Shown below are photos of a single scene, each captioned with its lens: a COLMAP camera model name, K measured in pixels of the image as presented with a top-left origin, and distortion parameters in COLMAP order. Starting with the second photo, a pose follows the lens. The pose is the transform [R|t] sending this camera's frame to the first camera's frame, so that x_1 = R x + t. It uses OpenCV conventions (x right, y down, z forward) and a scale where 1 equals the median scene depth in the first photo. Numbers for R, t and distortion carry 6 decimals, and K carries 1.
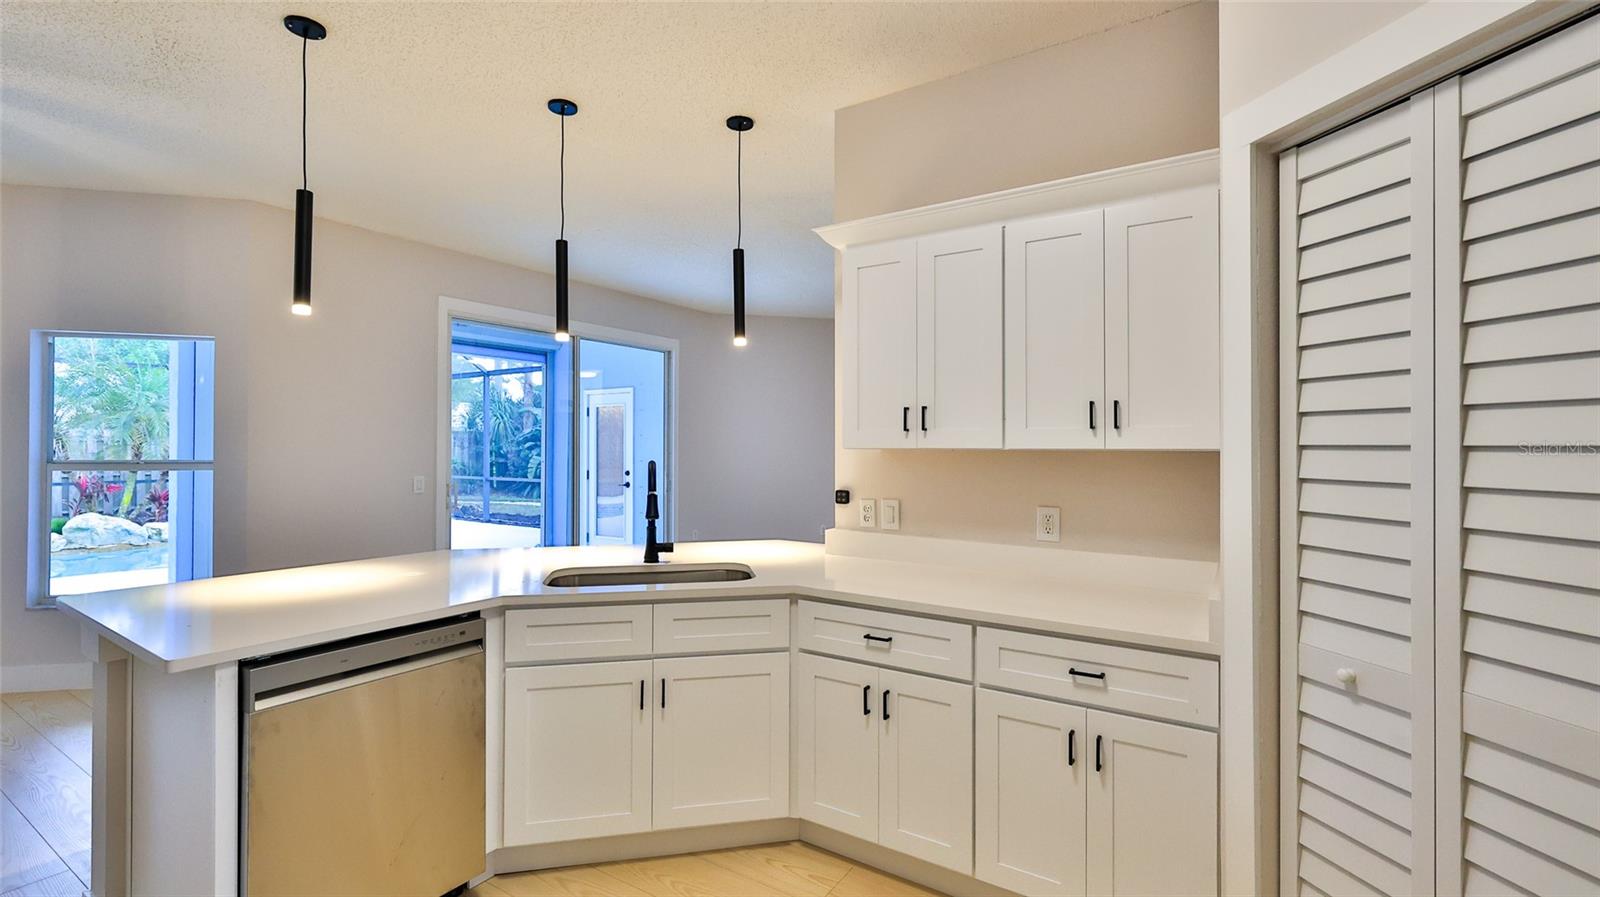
lens RADIAL K [[707.7, 0, 797.3], [0, 707.7, 442.5], [0, 0, 1]] dist [-0.000905, 0.000033]
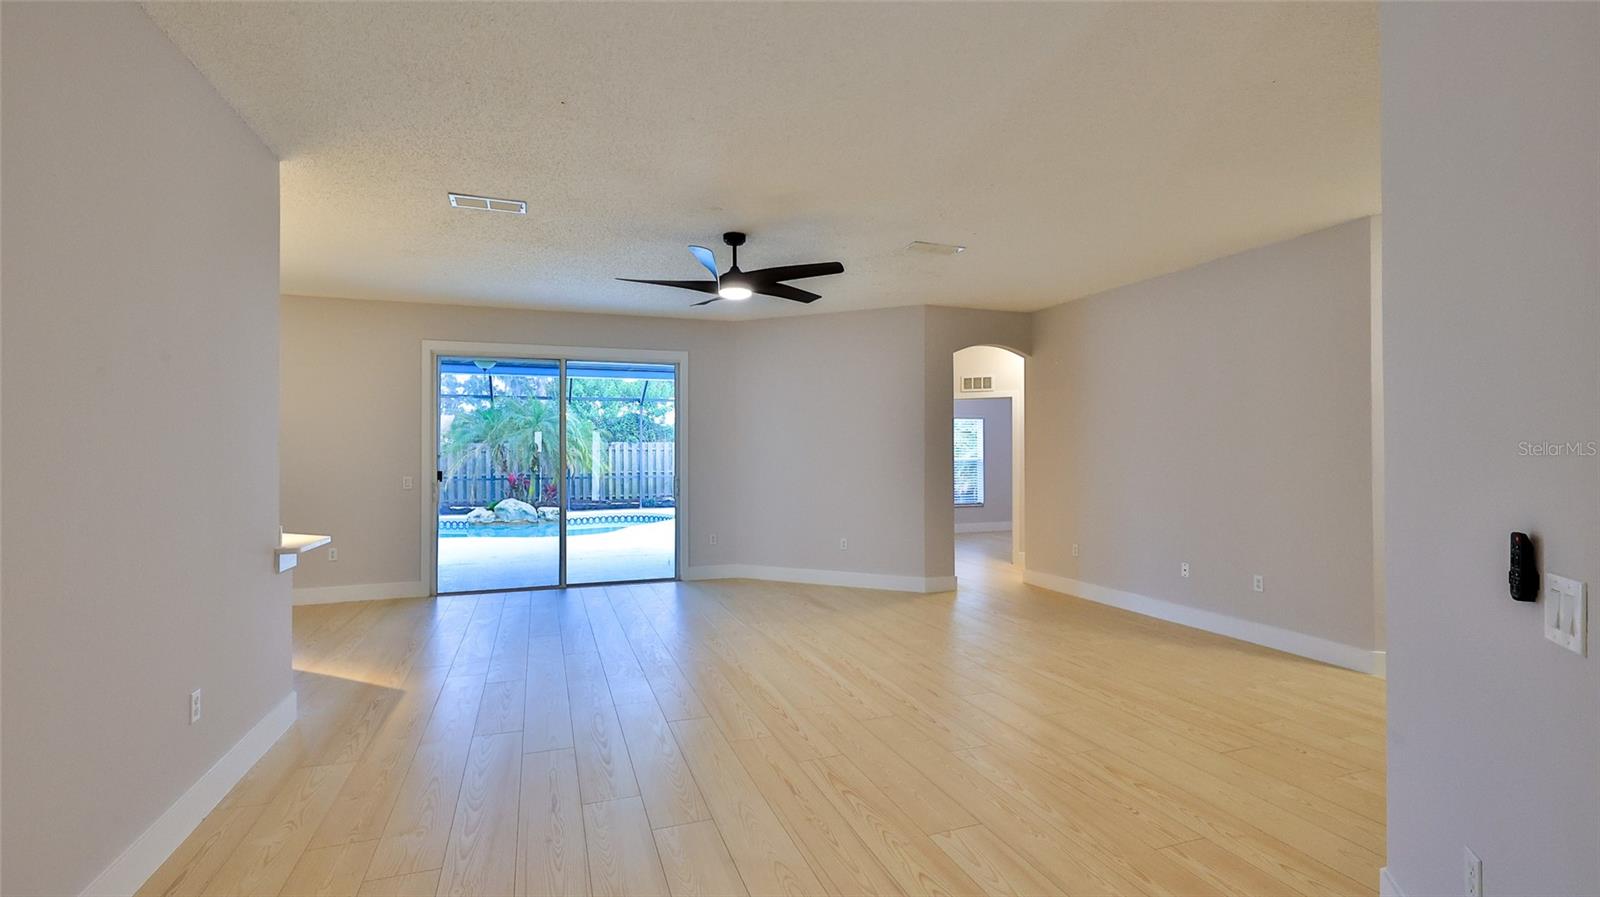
lens RADIAL K [[707.7, 0, 797.3], [0, 707.7, 442.5], [0, 0, 1]] dist [-0.000905, 0.000033]
pose [[0.792033, -0.013452, -0.610330, 1.465305], [0.008238, 0.999902, -0.011349, 0.007818], [0.610423, 0.003961, 0.792066, 0.646339]]
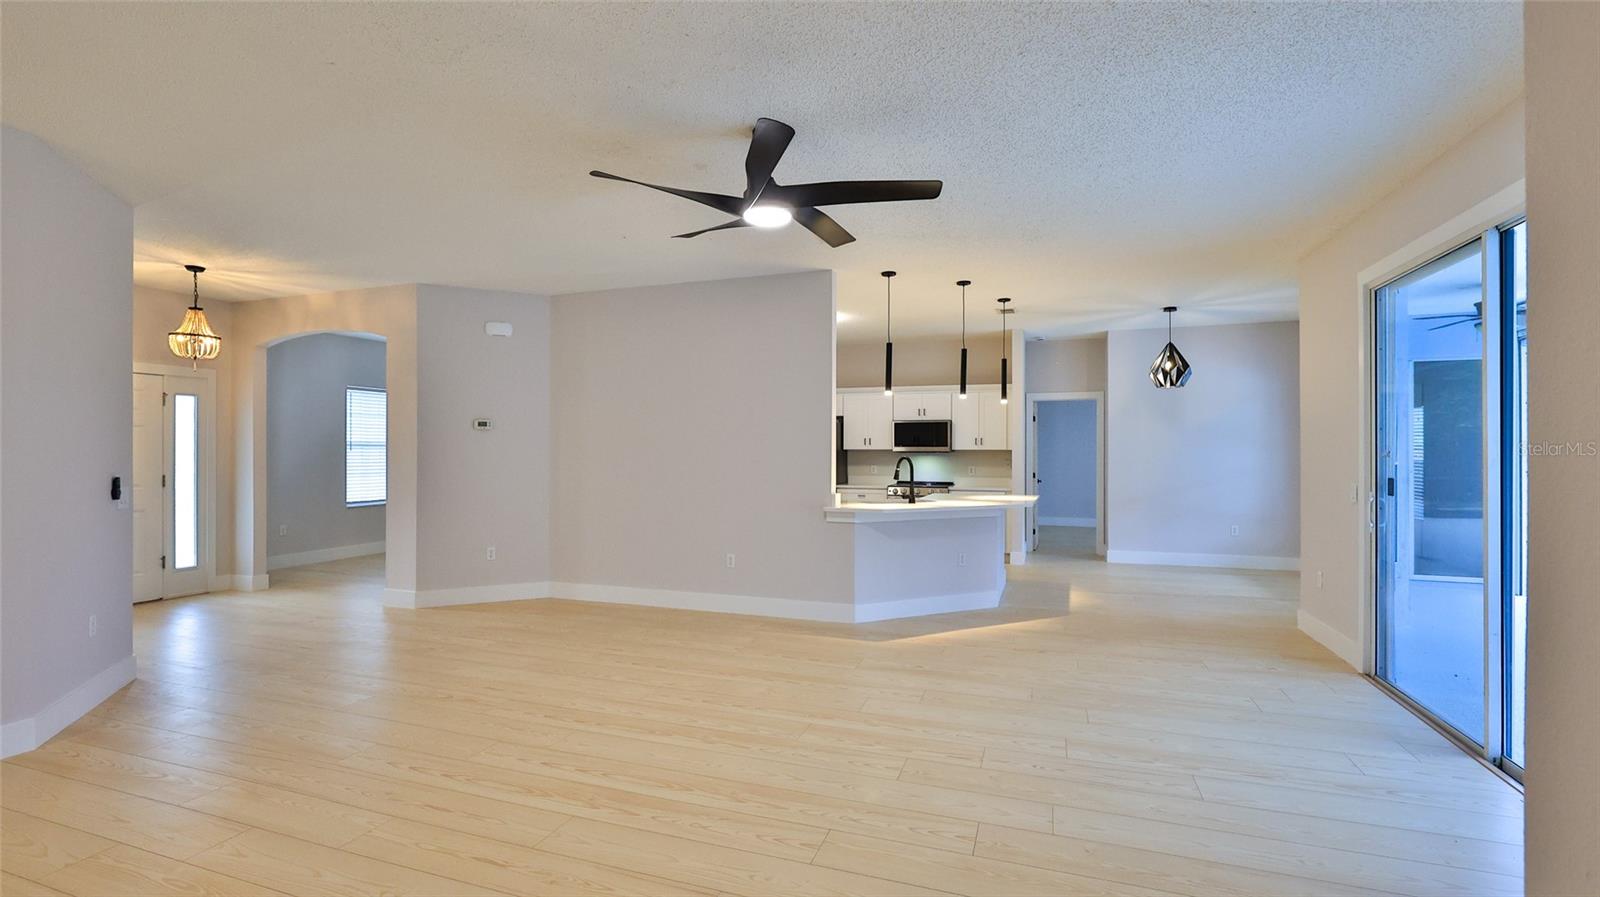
lens RADIAL K [[707.7, 0, 797.3], [0, 707.7, 442.5], [0, 0, 1]] dist [-0.000905, 0.000033]
pose [[-0.975115, -0.005871, -0.221624, 0.587940], [-0.001849, 0.999830, -0.018353, 0.022114], [0.221694, -0.017486, -0.974960, 2.887711]]
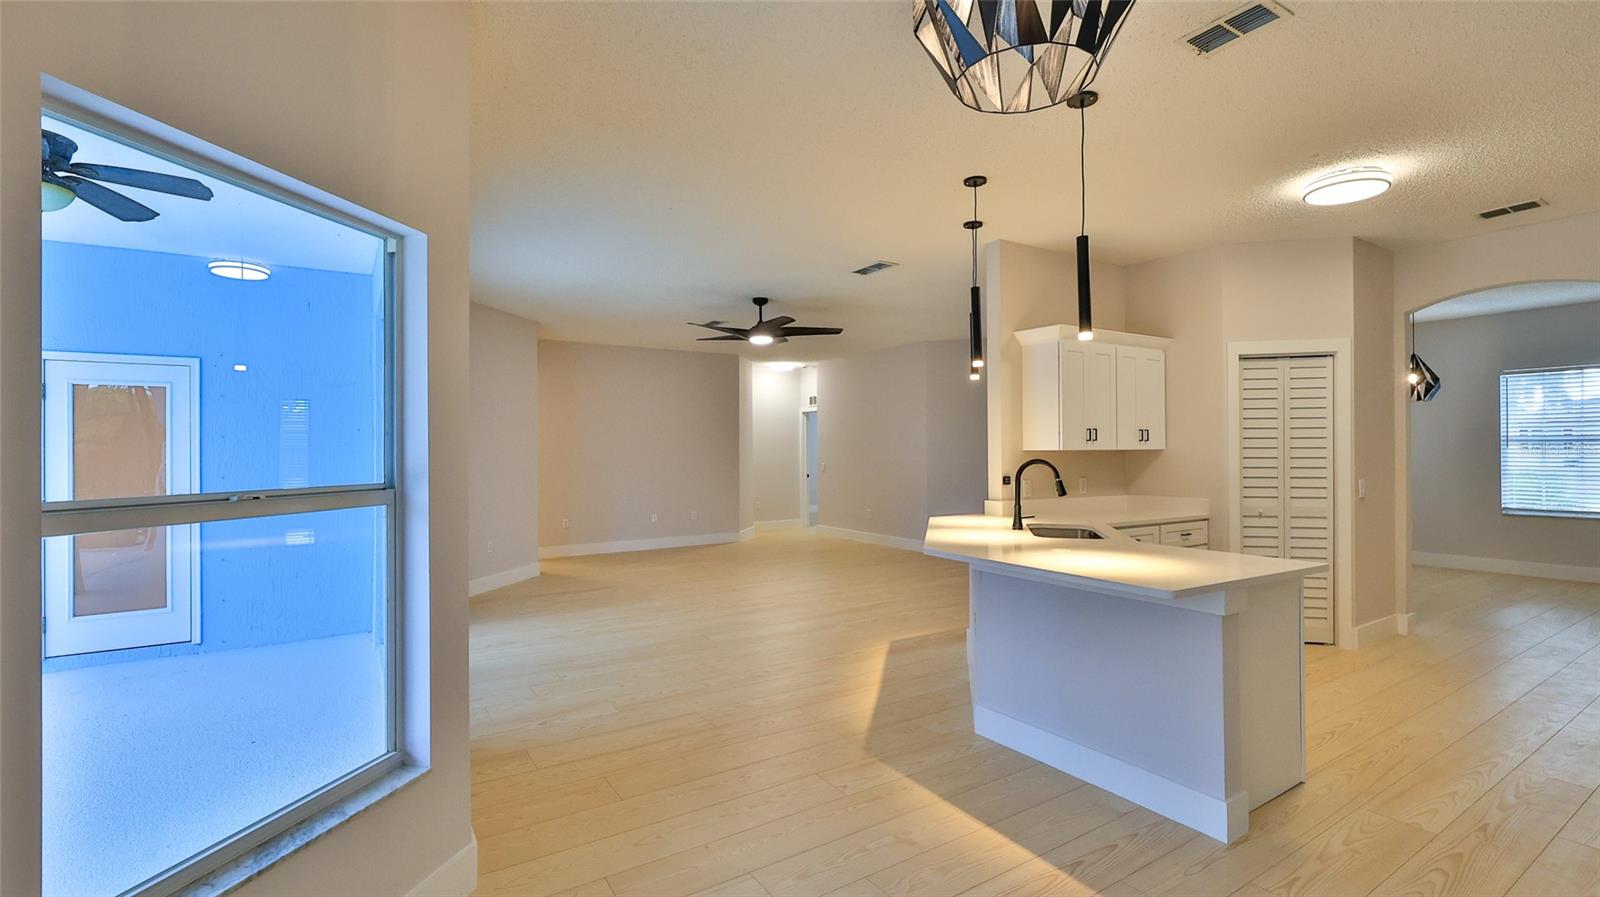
lens RADIAL K [[708.8, 0, 800.0], [0, 708.8, 448.5], [0, 0, 1]] dist [0.004454, 0.000466]
pose [[0.419696, -0.004014, 0.907656, -1.622543], [0.001038, 0.999992, 0.003942, -0.003494], [-0.907664, -0.000712, 0.419696, 0.753259]]
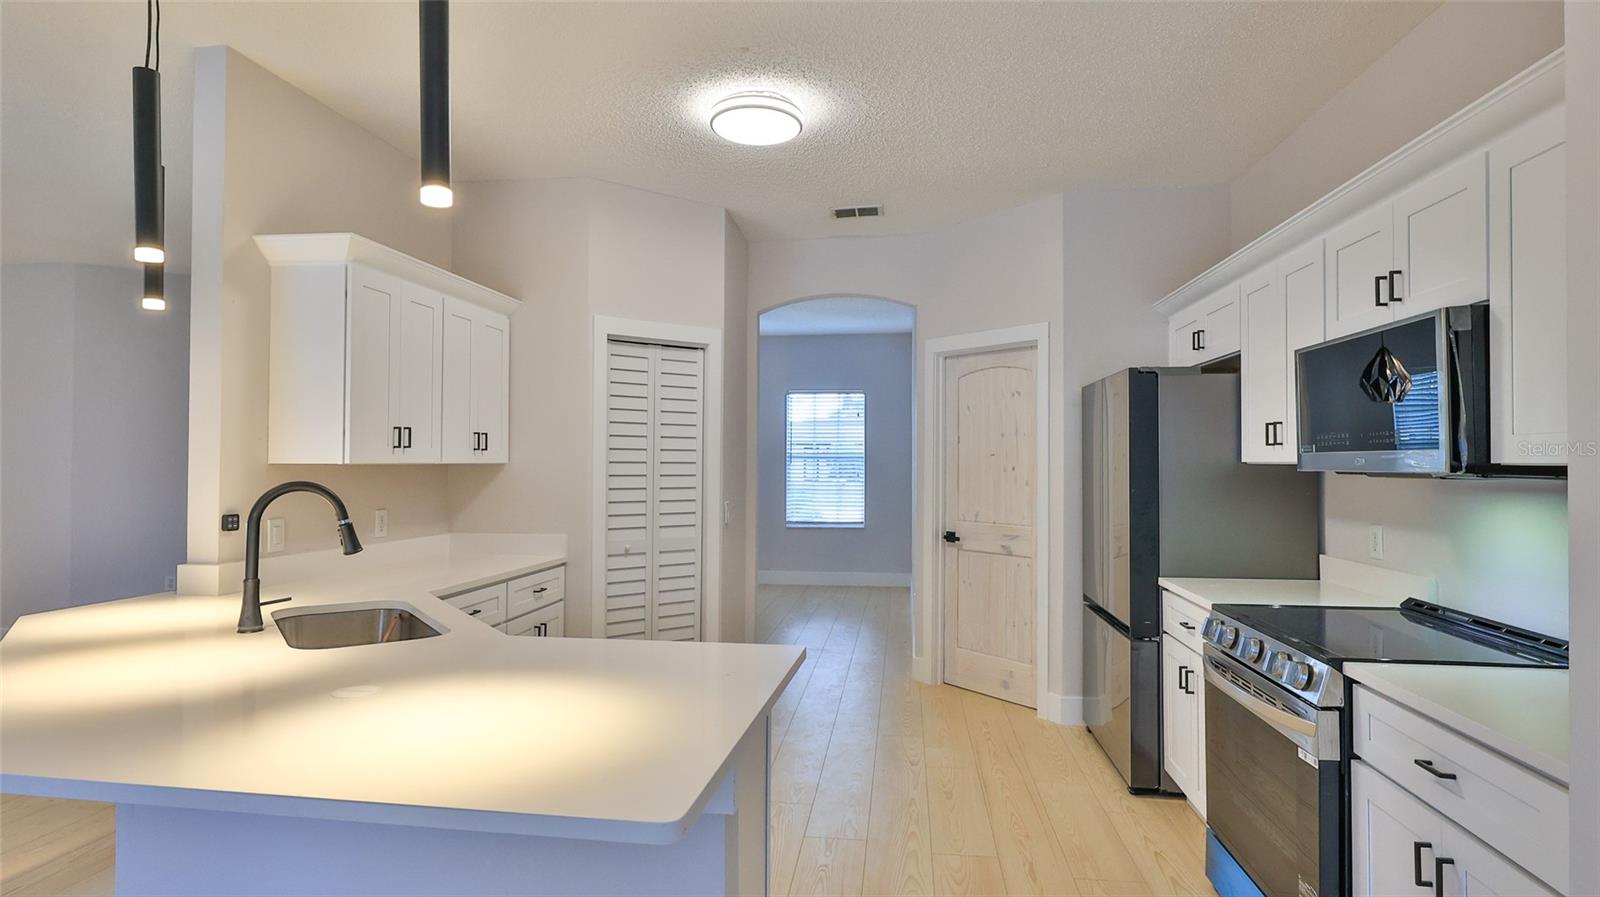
lens RADIAL K [[835.0, 0, 798.5], [0, 835.0, 444.4], [0, 0, 1]] dist [0.004990, 0.000703]
pose [[-0.420129, 0.014787, 0.907344, -1.104033], [-0.011648, 0.999697, -0.021686, -0.000390], [-0.907390, -0.019680, -0.419829, 0.817239]]
